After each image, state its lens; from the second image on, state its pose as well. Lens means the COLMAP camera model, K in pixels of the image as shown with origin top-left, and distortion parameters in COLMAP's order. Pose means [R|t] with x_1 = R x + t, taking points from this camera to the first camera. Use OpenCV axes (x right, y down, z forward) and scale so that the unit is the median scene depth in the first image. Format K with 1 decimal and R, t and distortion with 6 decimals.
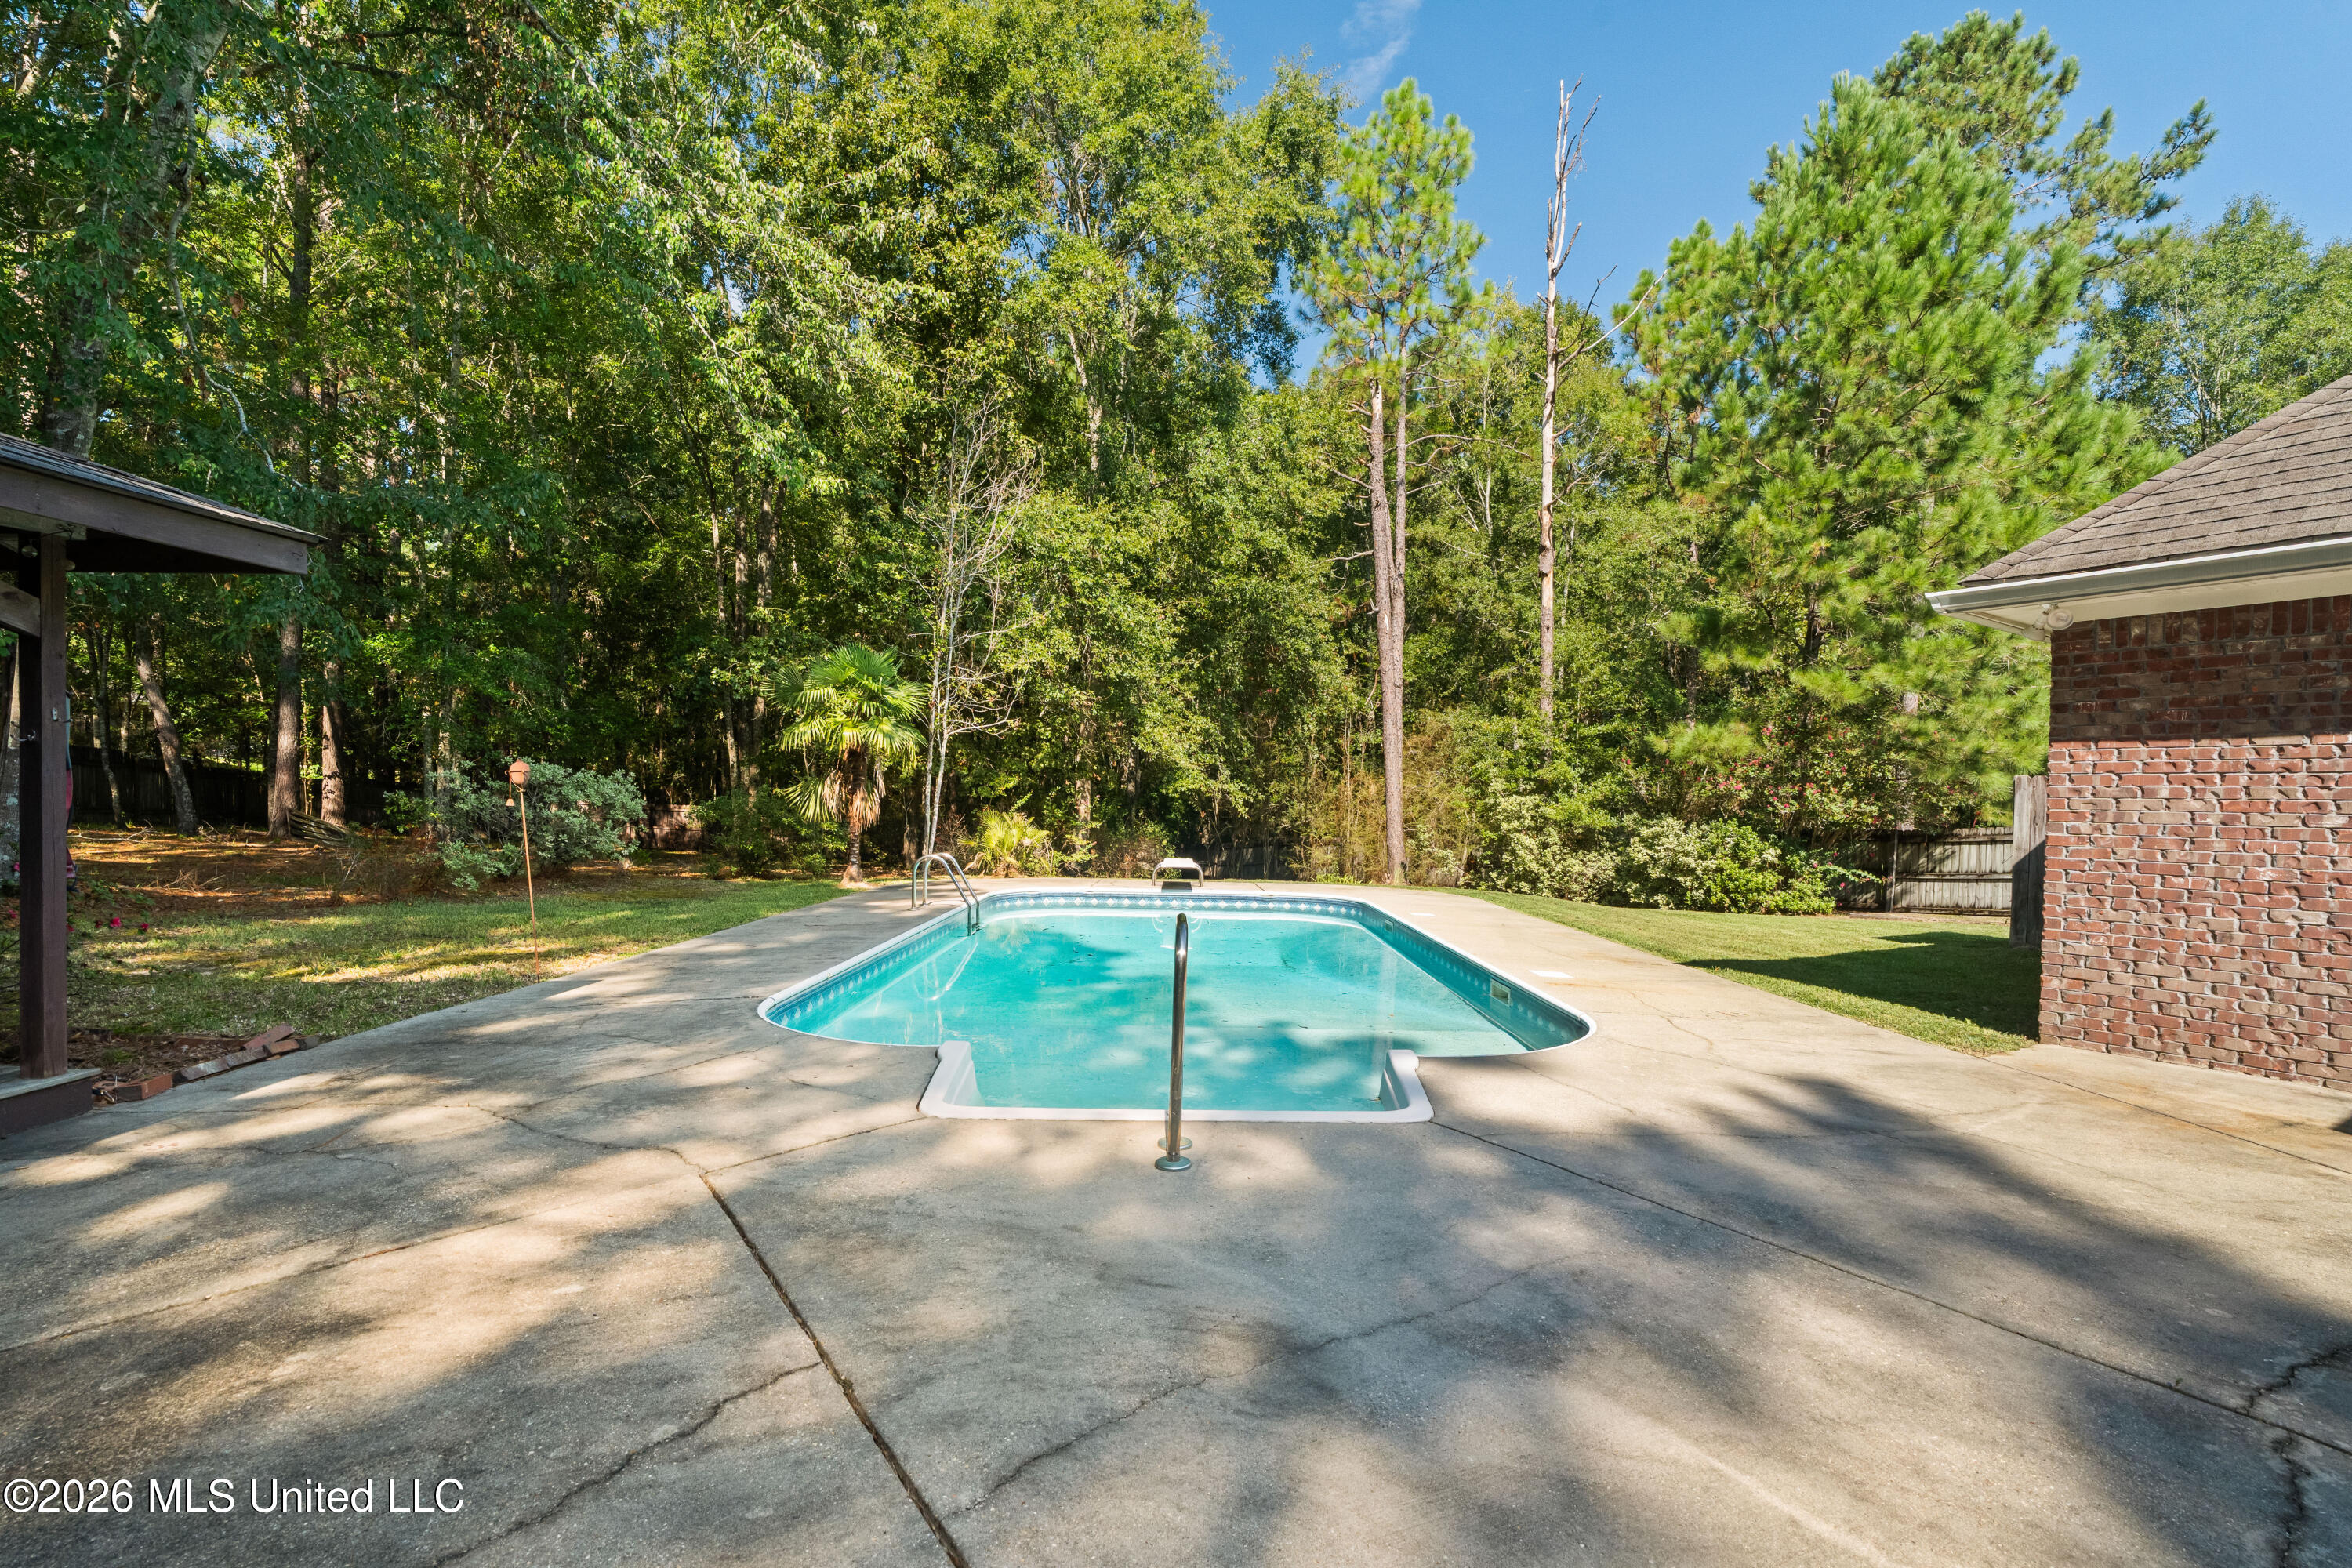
lens RADIAL K [[1081.3, 0, 1167.4], [0, 1081.3, 828.2], [0, 0, 1]] dist [-0.002956, -0.000492]
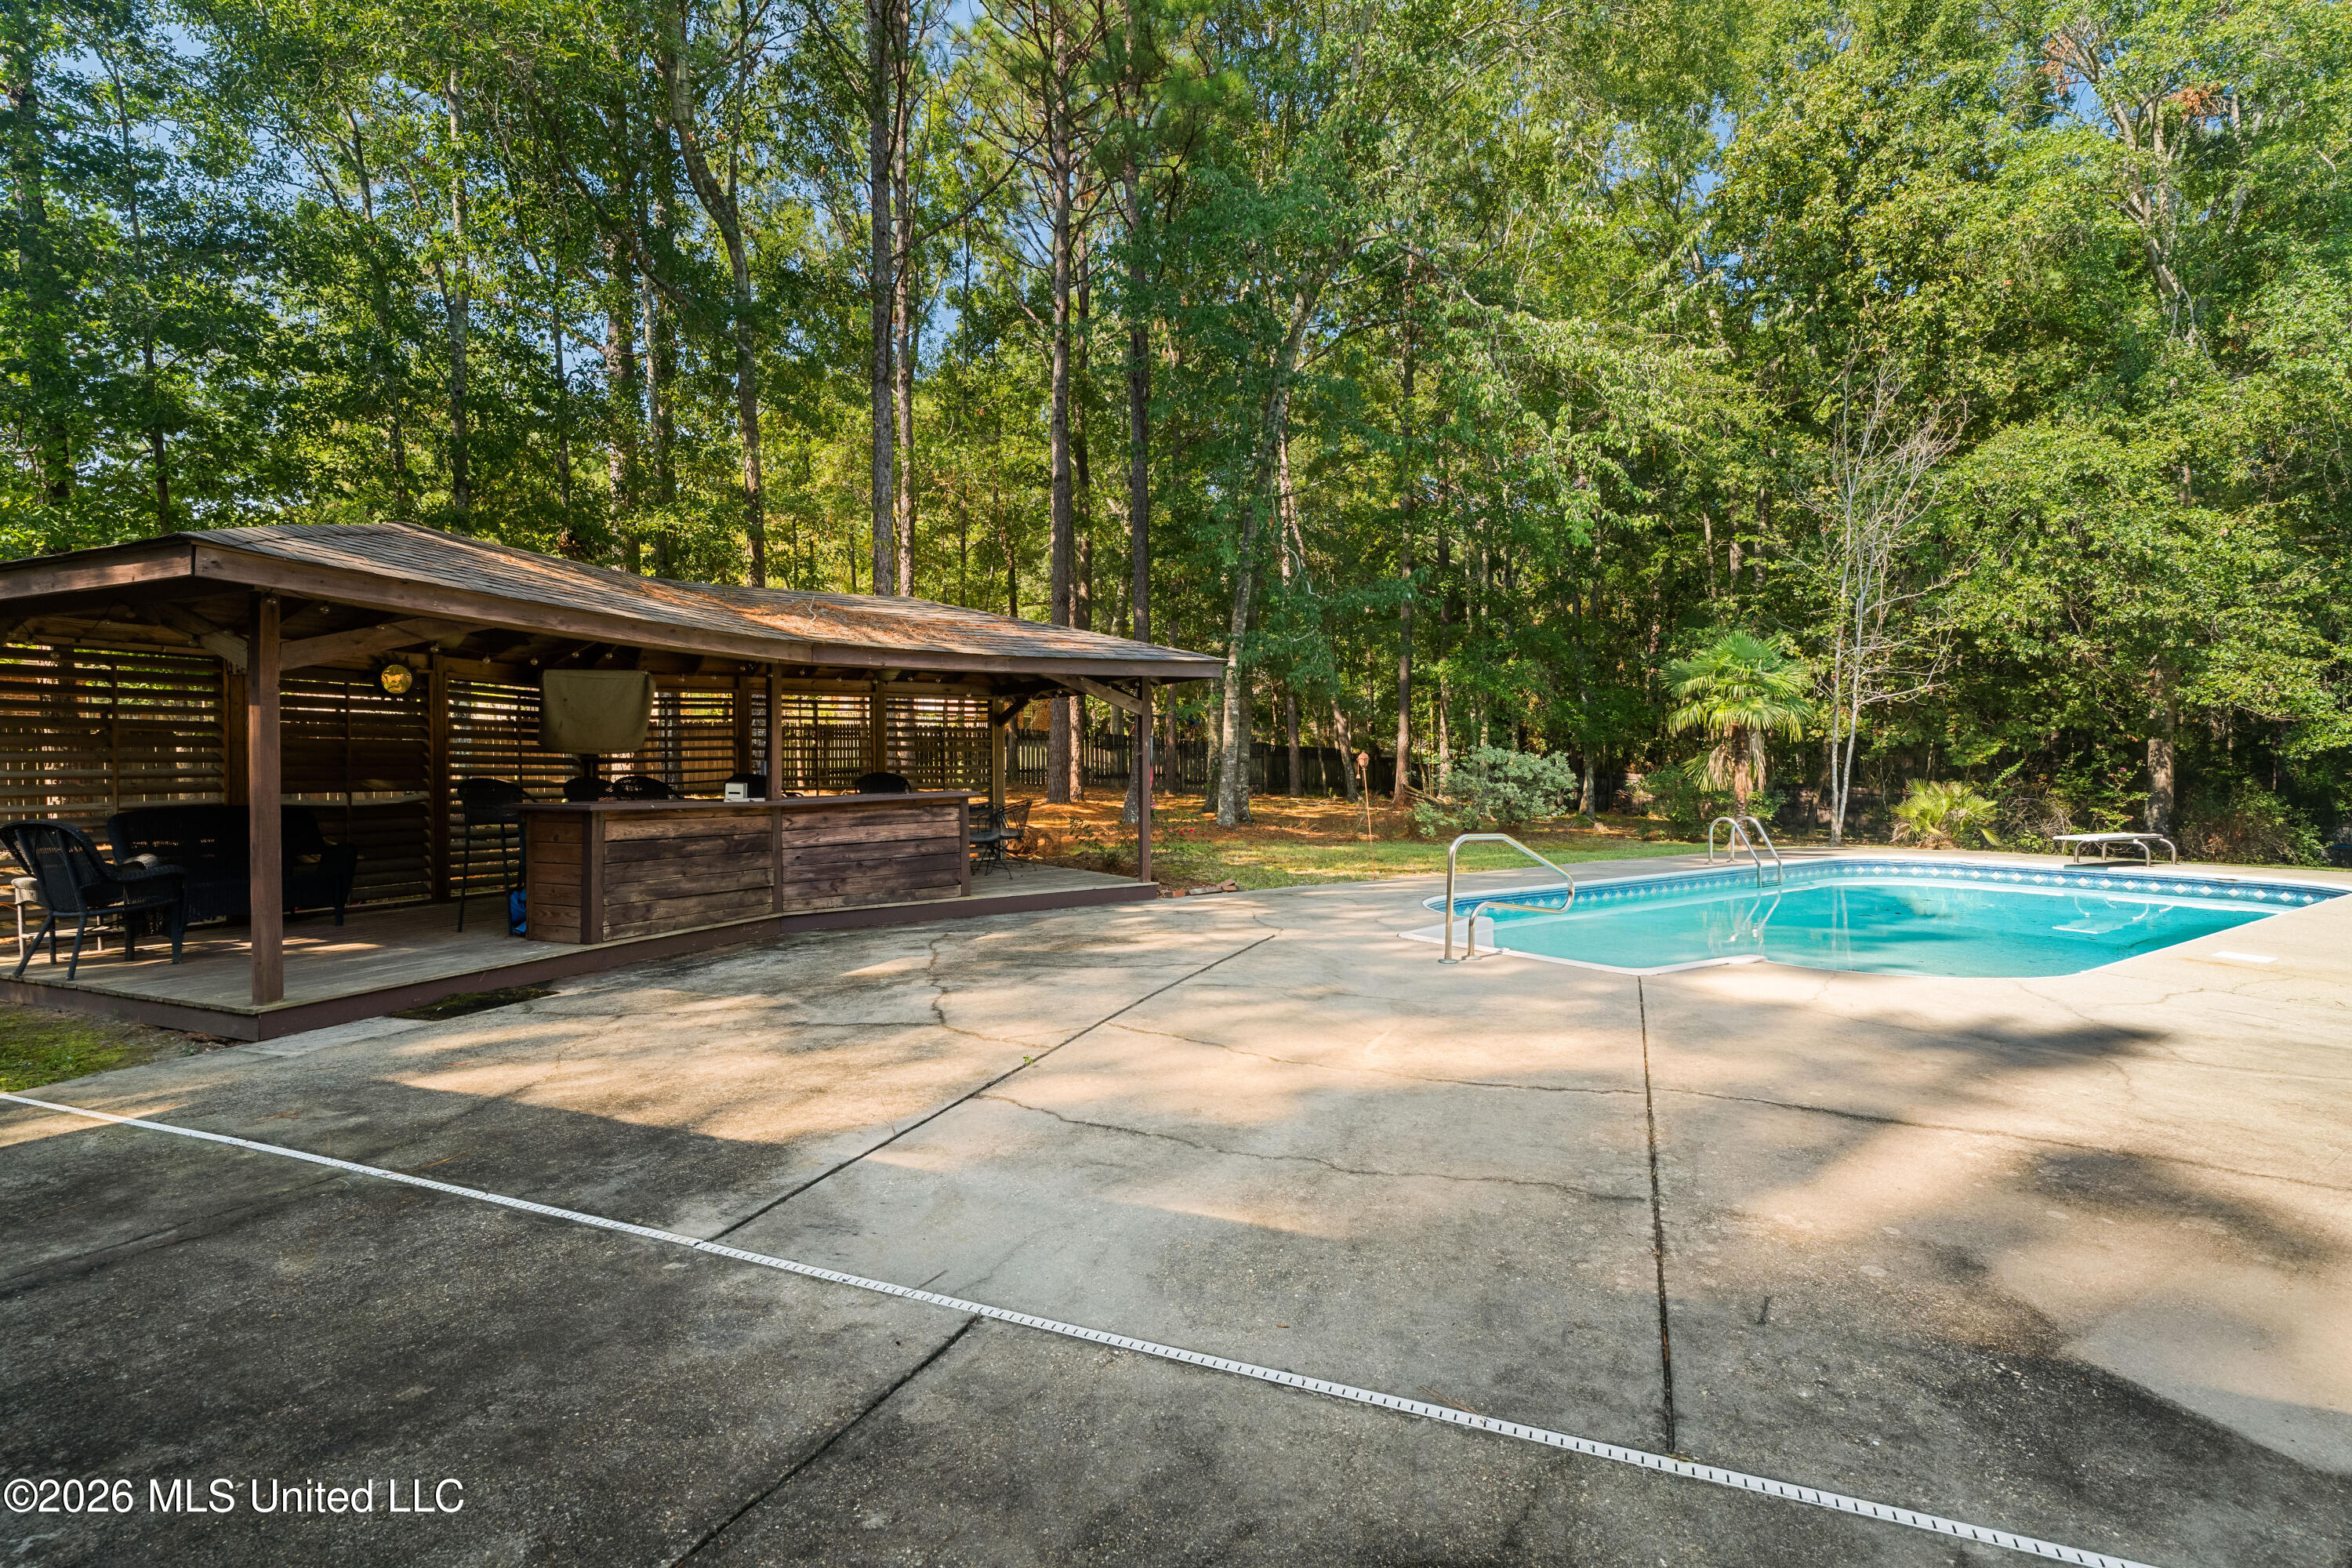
lens RADIAL K [[1076.7, 0, 1176.0], [0, 1076.7, 784.0], [0, 0, 1]] dist [0.010694, 0.000232]
pose [[0.567252, -0.010258, -0.823481, 0.256696], [-0.005394, 0.999855, -0.016171, 0.006615], [0.823527, 0.013615, 0.567114, -0.091332]]
